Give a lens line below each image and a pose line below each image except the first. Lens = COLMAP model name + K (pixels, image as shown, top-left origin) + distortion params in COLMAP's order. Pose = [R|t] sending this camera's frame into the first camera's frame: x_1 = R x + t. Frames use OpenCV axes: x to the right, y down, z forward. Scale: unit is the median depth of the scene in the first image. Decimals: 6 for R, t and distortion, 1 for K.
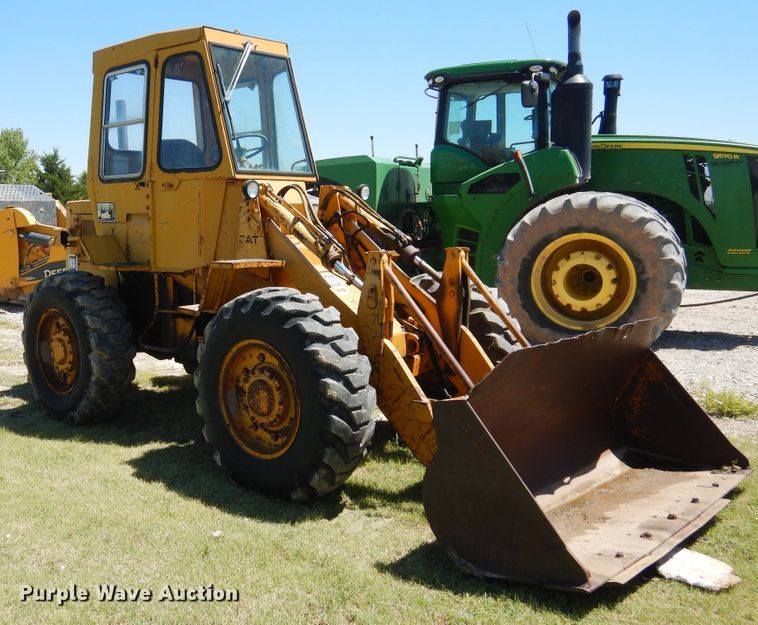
lens RADIAL K [[798.4, 0, 290.8], [0, 798.4, 282.4], [0, 0, 1]] dist [0.109884, 0.002556]
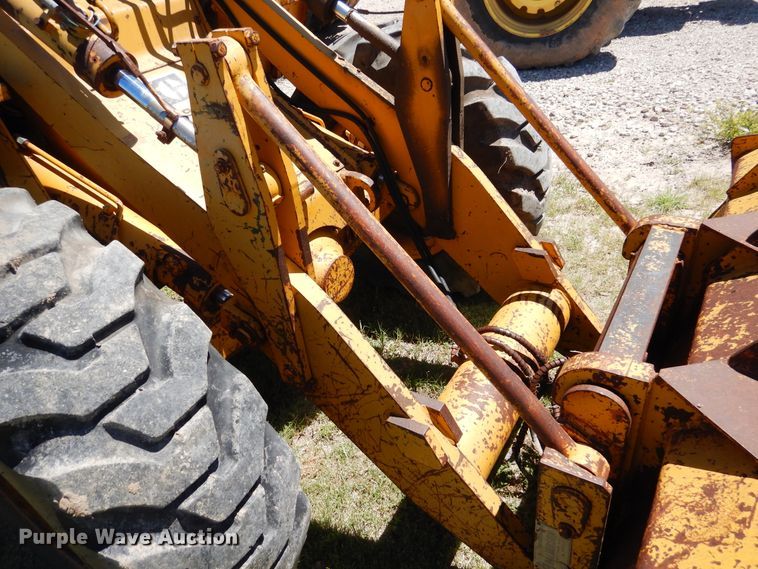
lens RADIAL K [[549.6, 0, 375.8], [0, 549.6, 287.9], [0, 0, 1]] dist [0.022142, -0.003978]
pose [[0.969871, -0.222024, 0.100273, 0.129179], [0.147104, 0.861822, 0.485411, -0.048984], [-0.194190, -0.456036, 0.868517, 0.763035]]
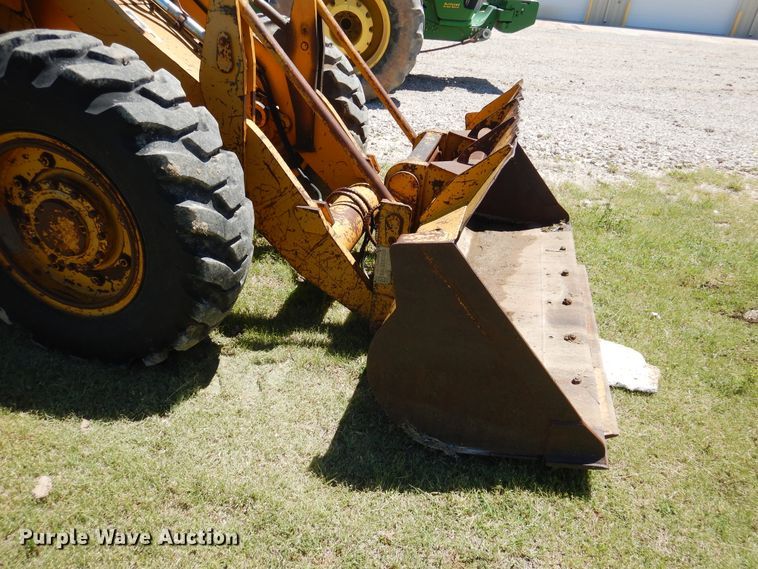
lens RADIAL K [[549.6, 0, 375.8], [0, 549.6, 287.9], [0, 0, 1]] dist [0.022142, -0.003978]
pose [[0.866094, -0.185188, 0.464313, -0.034090], [-0.033387, 0.905342, 0.423368, -0.002833], [-0.498765, -0.382179, 0.777928, 0.522094]]
